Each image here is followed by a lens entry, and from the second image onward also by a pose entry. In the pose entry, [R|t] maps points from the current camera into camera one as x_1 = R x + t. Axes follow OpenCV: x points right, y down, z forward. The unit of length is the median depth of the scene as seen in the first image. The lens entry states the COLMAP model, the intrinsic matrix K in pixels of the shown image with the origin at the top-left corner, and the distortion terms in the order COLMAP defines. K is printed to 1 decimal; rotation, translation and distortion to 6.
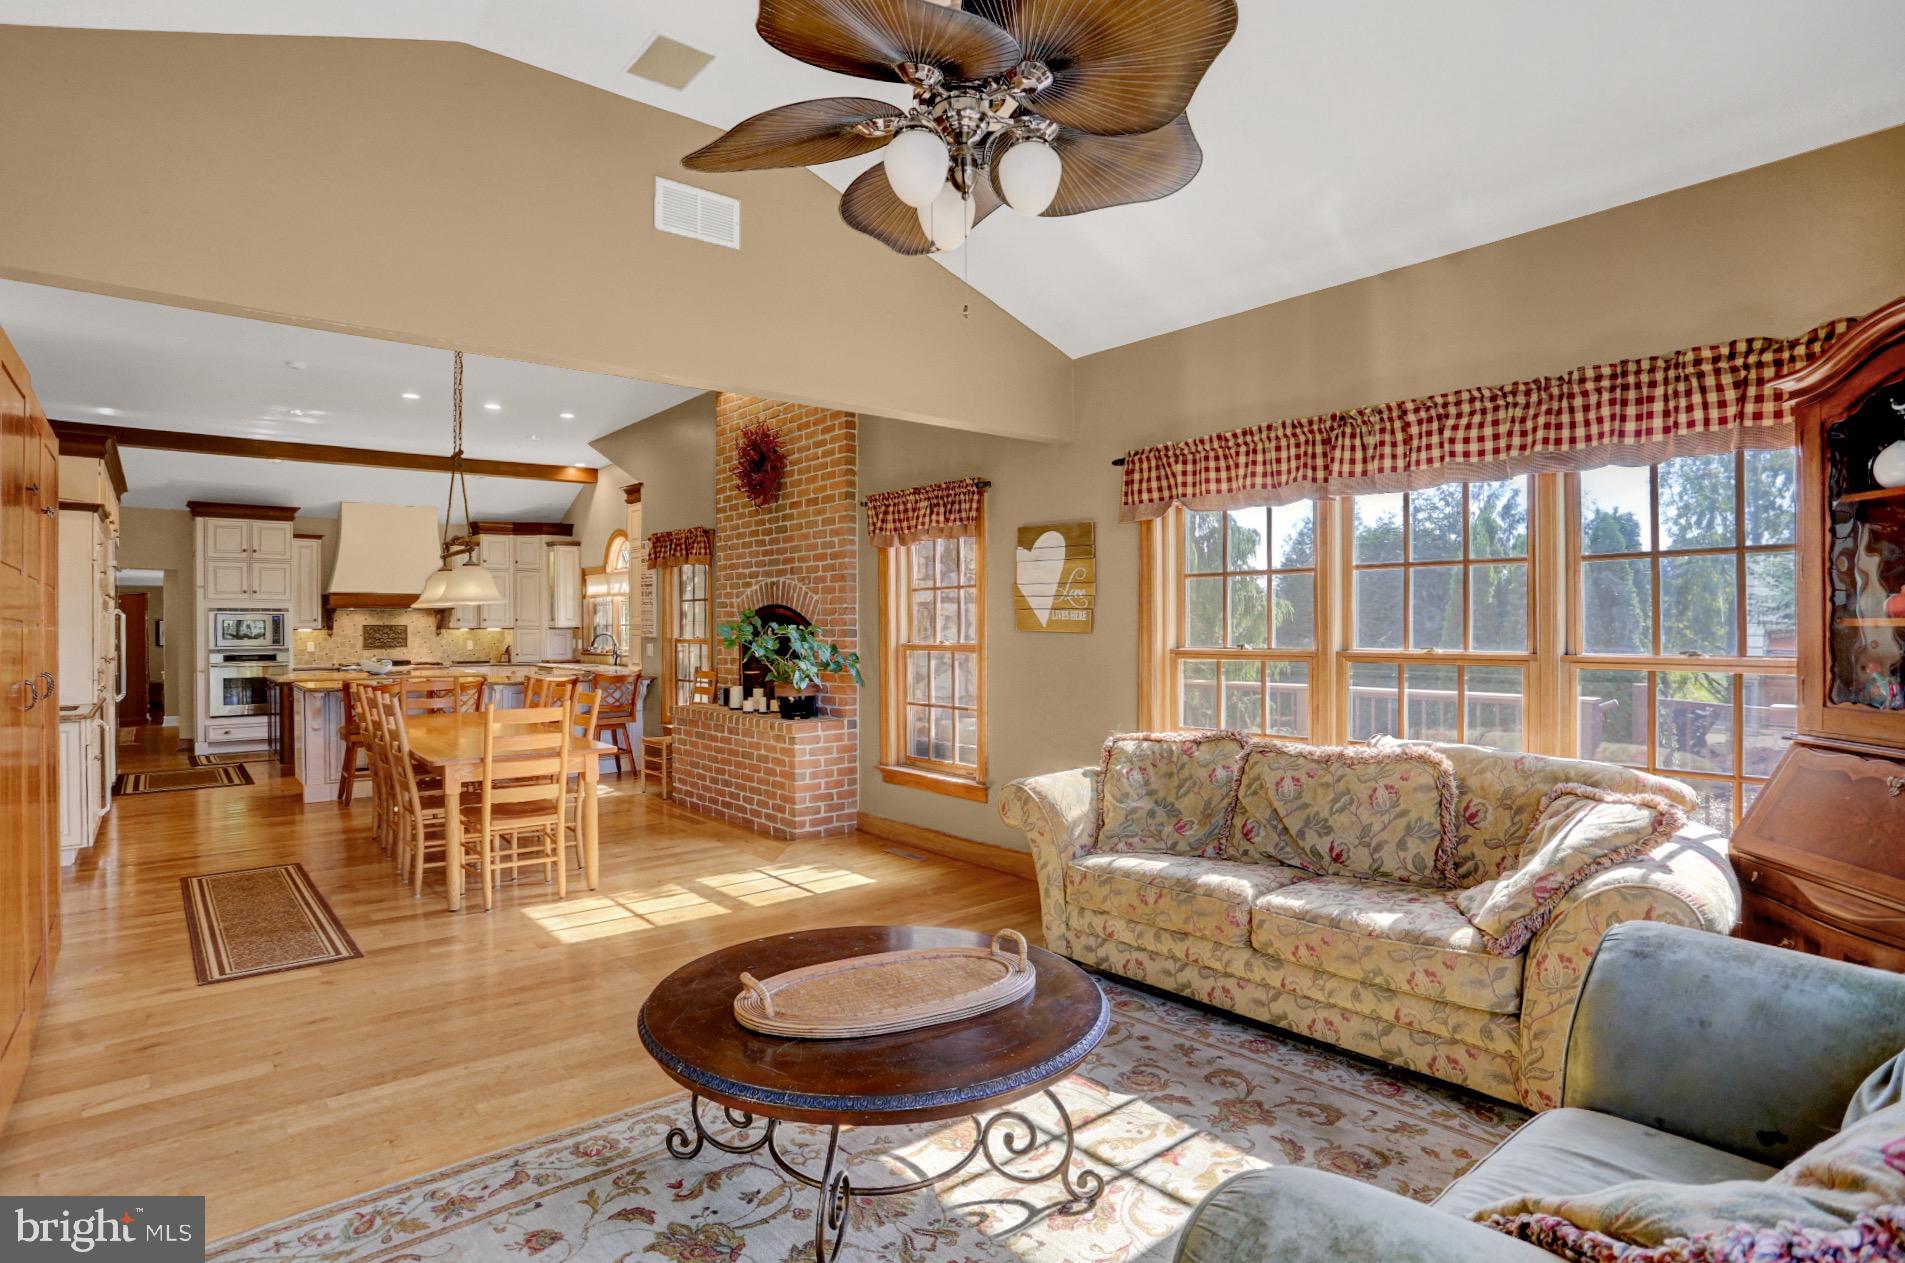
lens RADIAL K [[980.8, 0, 949.8], [0, 980.8, 627.2], [0, 0, 1]] dist [-0.054267, 0.000535]
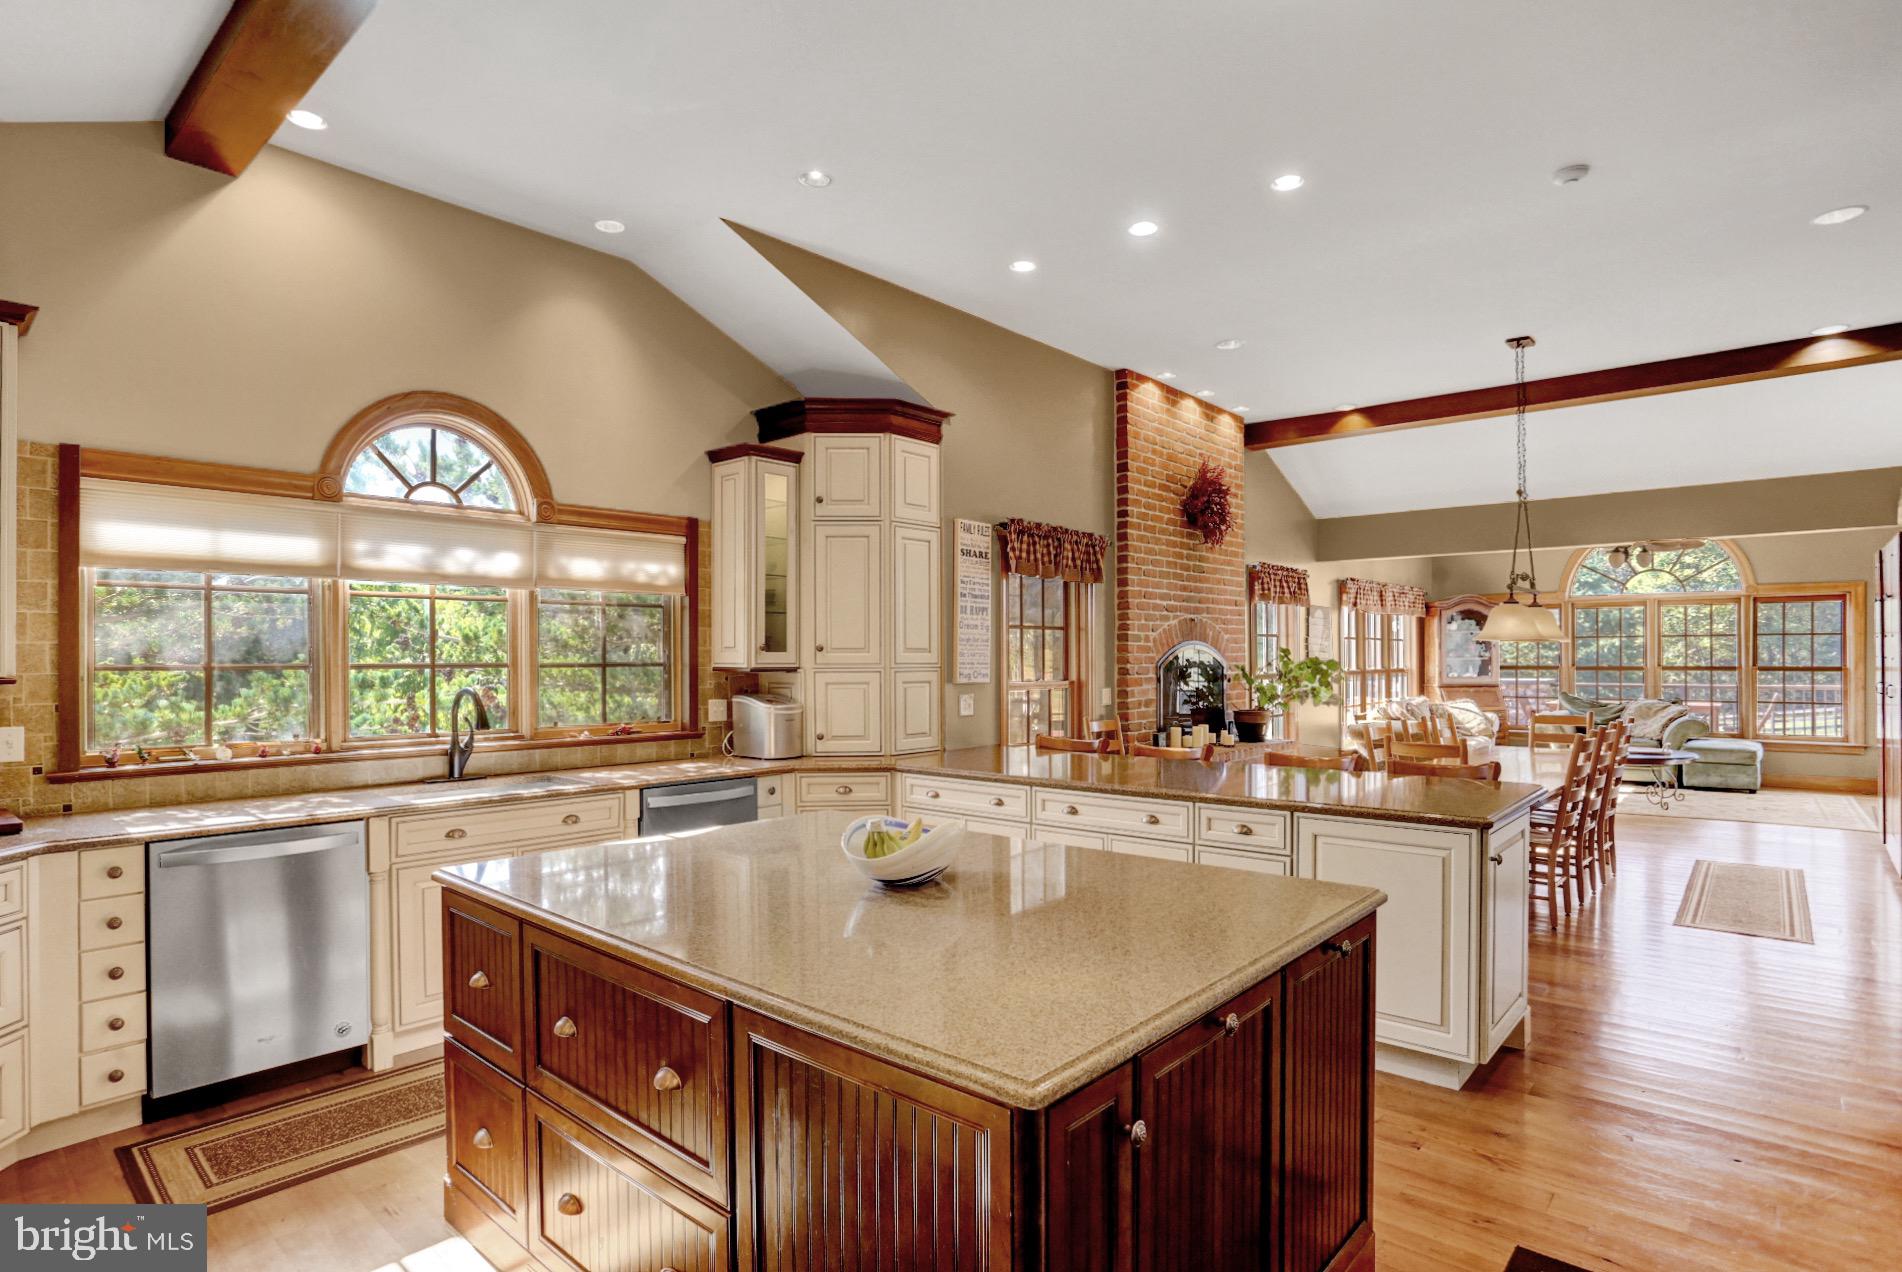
lens RADIAL K [[1006.8, 0, 951.0], [0, 1006.8, 636.0], [0, 0, 1]] dist [-0.051950, -0.000019]
pose [[-0.161541, 0.030312, 0.986400, -0.738769], [0.009115, 0.999531, -0.029222, -0.000508], [-0.986824, 0.004271, -0.161742, 0.903892]]
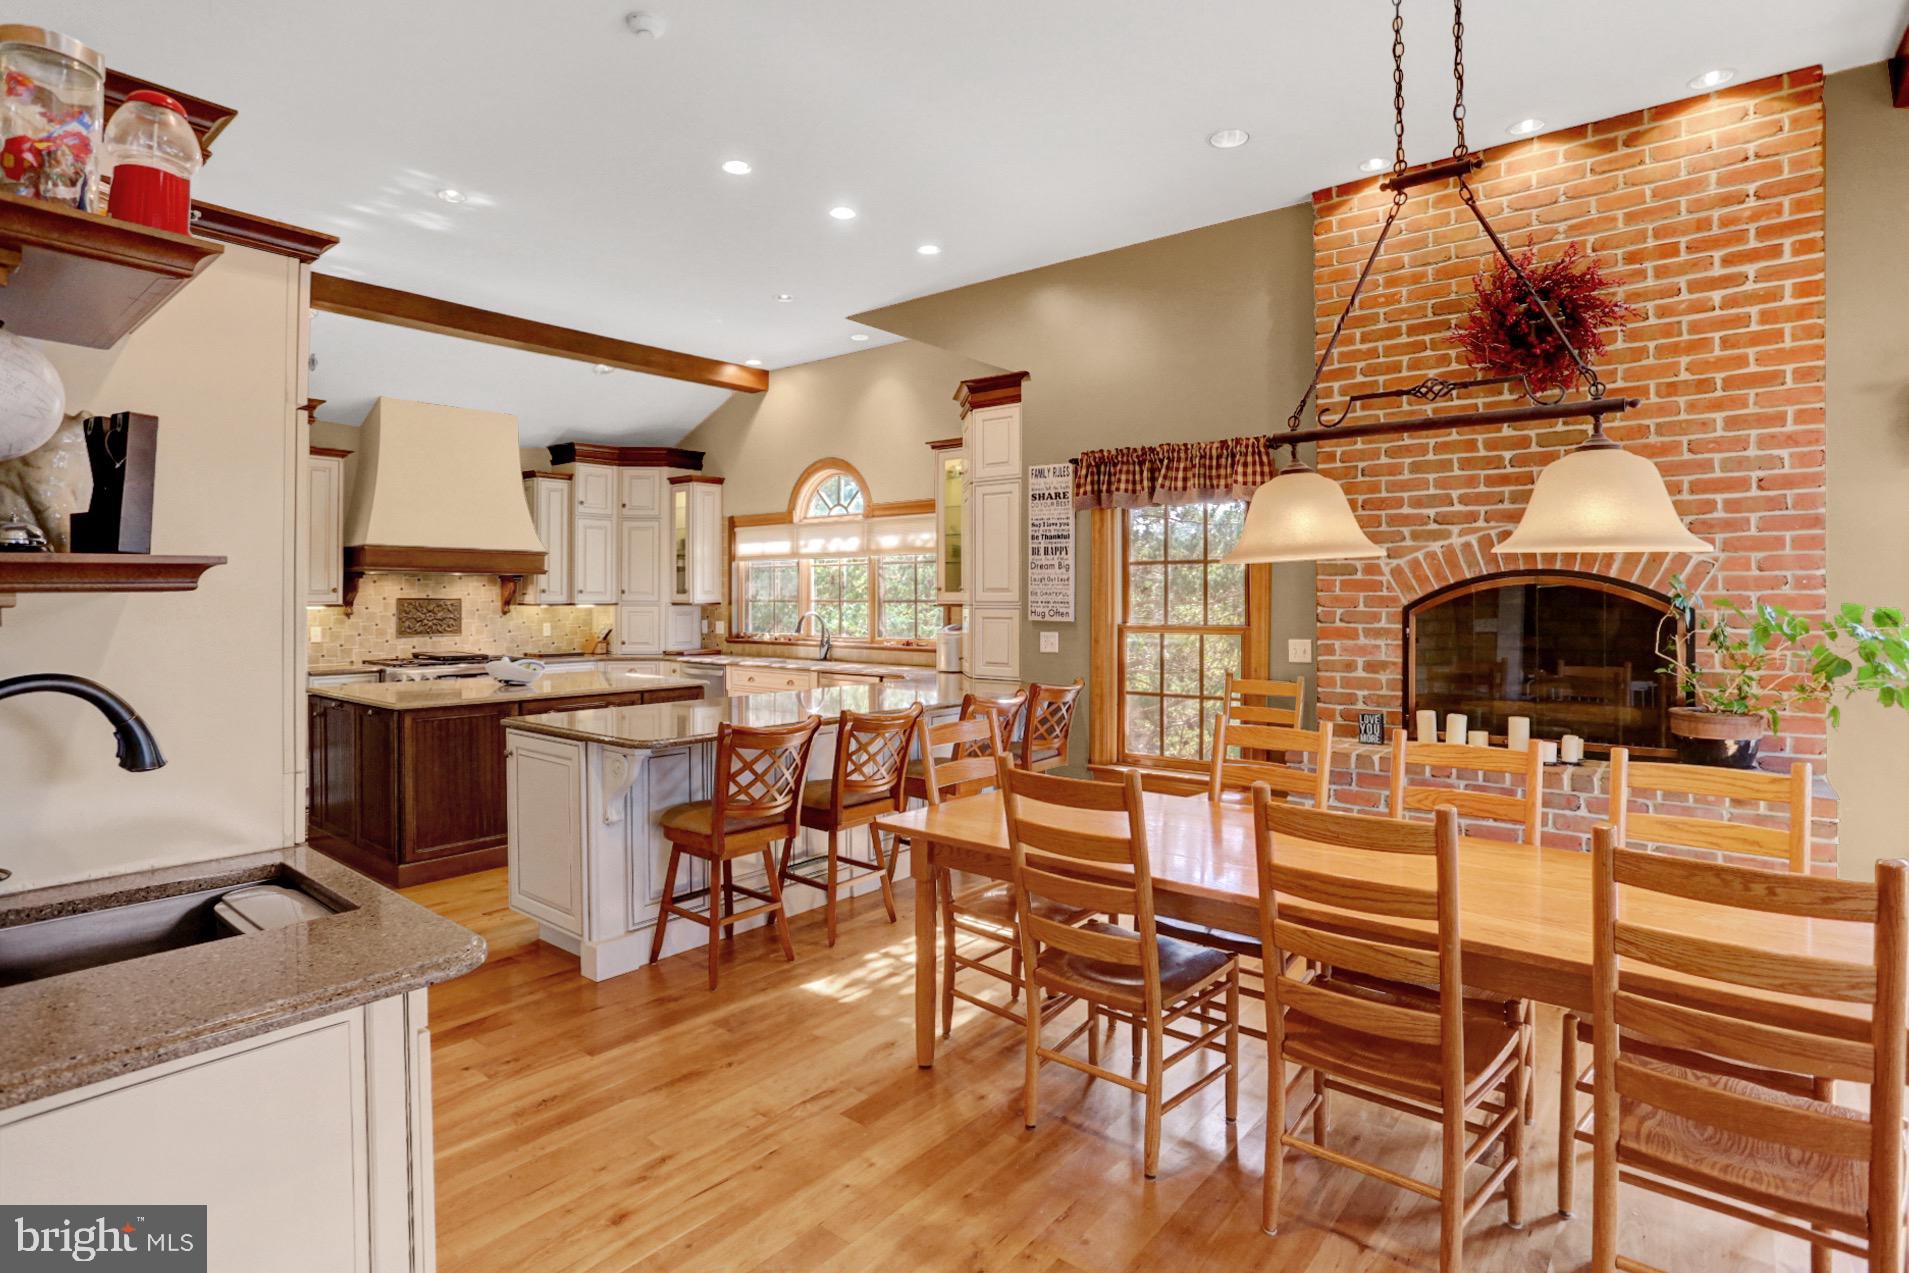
lens RADIAL K [[973.8, 0, 951.6], [0, 973.8, 594.8], [0, 0, 1]] dist [-0.078737, 0.025931]
pose [[0.980961, 0.004743, 0.194147, -0.396754], [-0.003767, 0.999978, -0.005398, -0.002736], [-0.194169, 0.004563, 0.980958, 0.336510]]
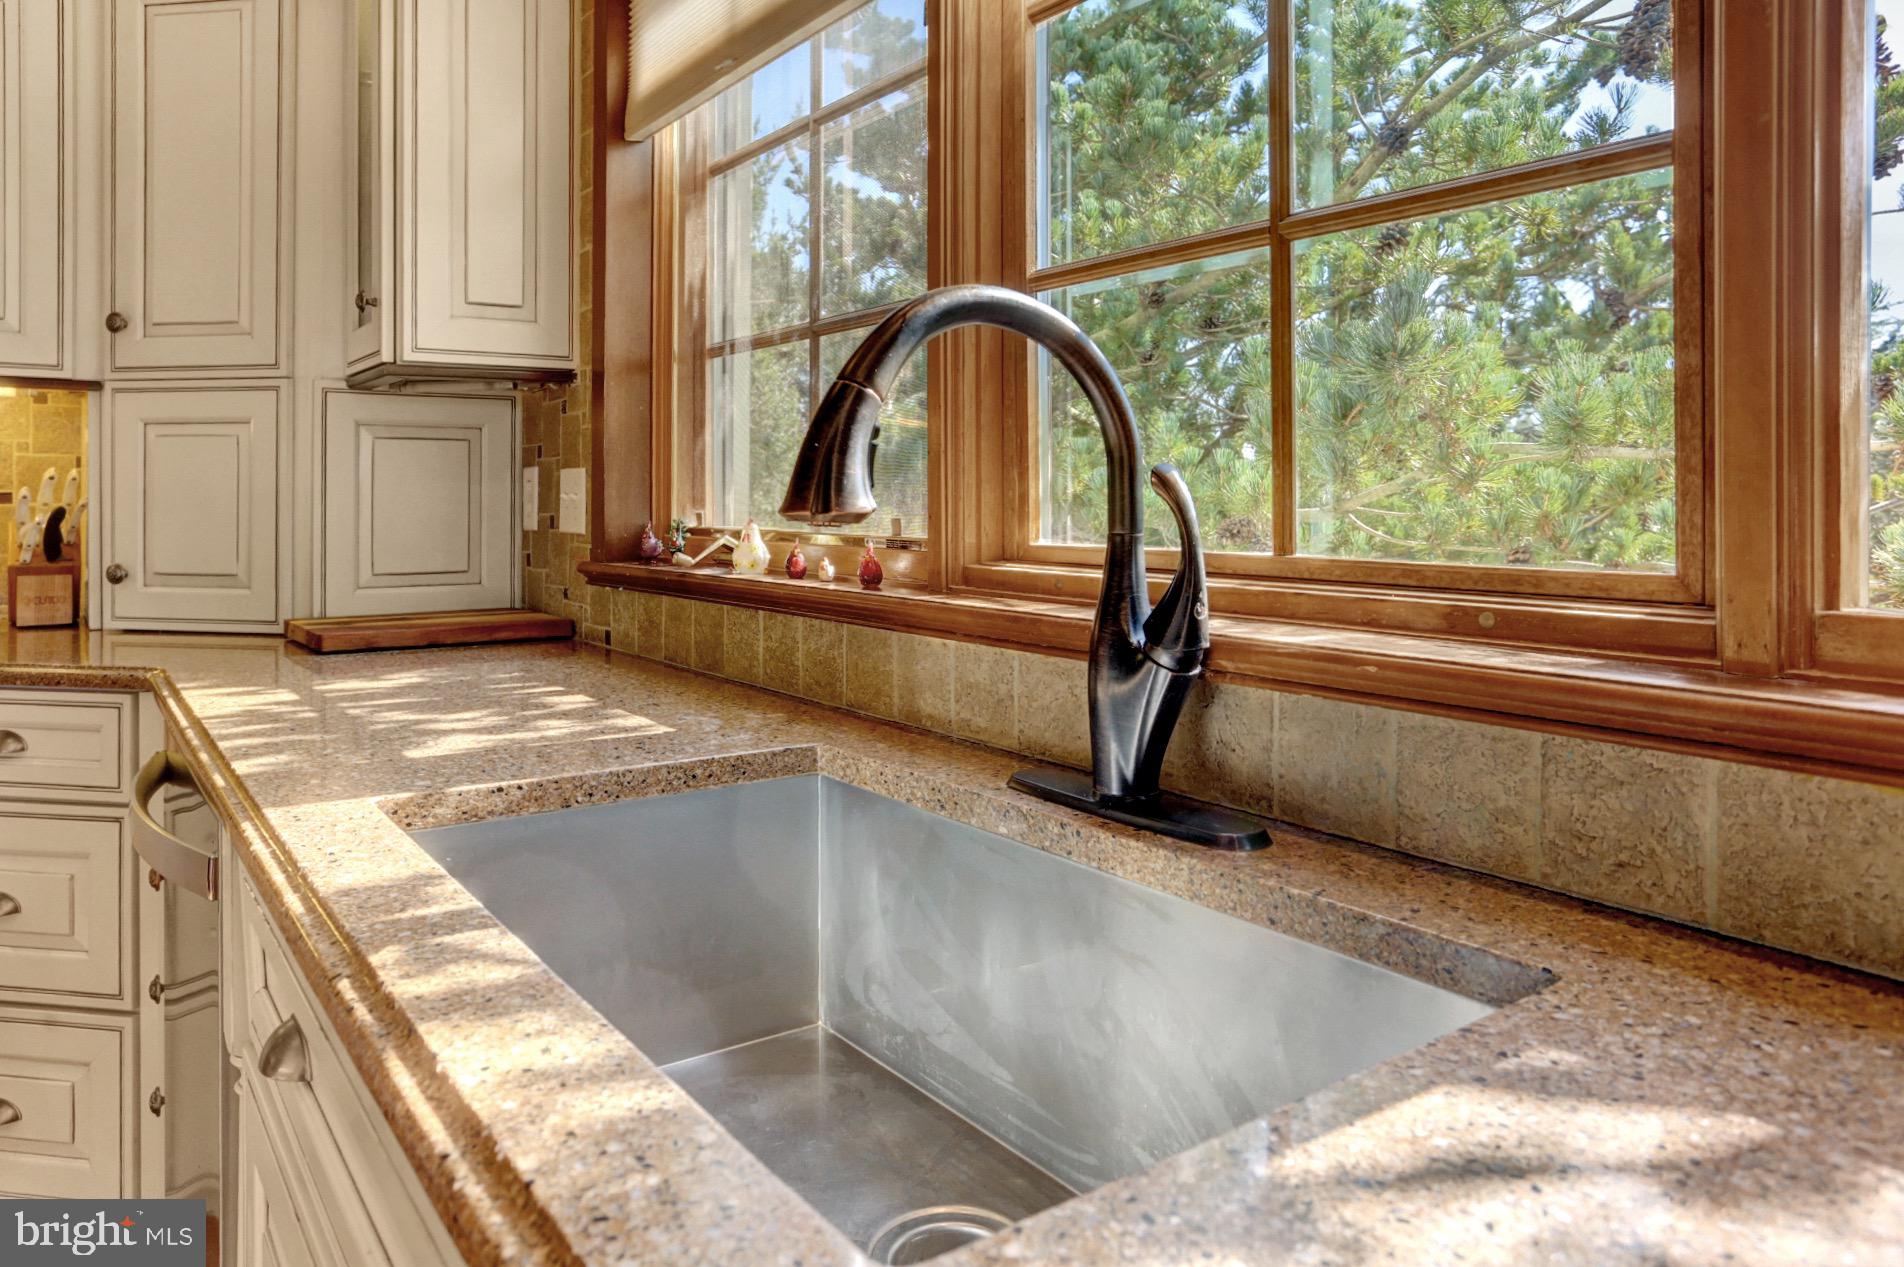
lens RADIAL K [[1248.0, 0, 950.8], [0, 1248.0, 514.8], [0, 0, 1]] dist [-0.048368, -0.000048]
pose [[0.997970, 0.007297, -0.063260, -0.358877], [-0.006914, 0.999956, 0.006280, 0.020087], [0.063303, -0.005830, 0.997977, 0.941482]]
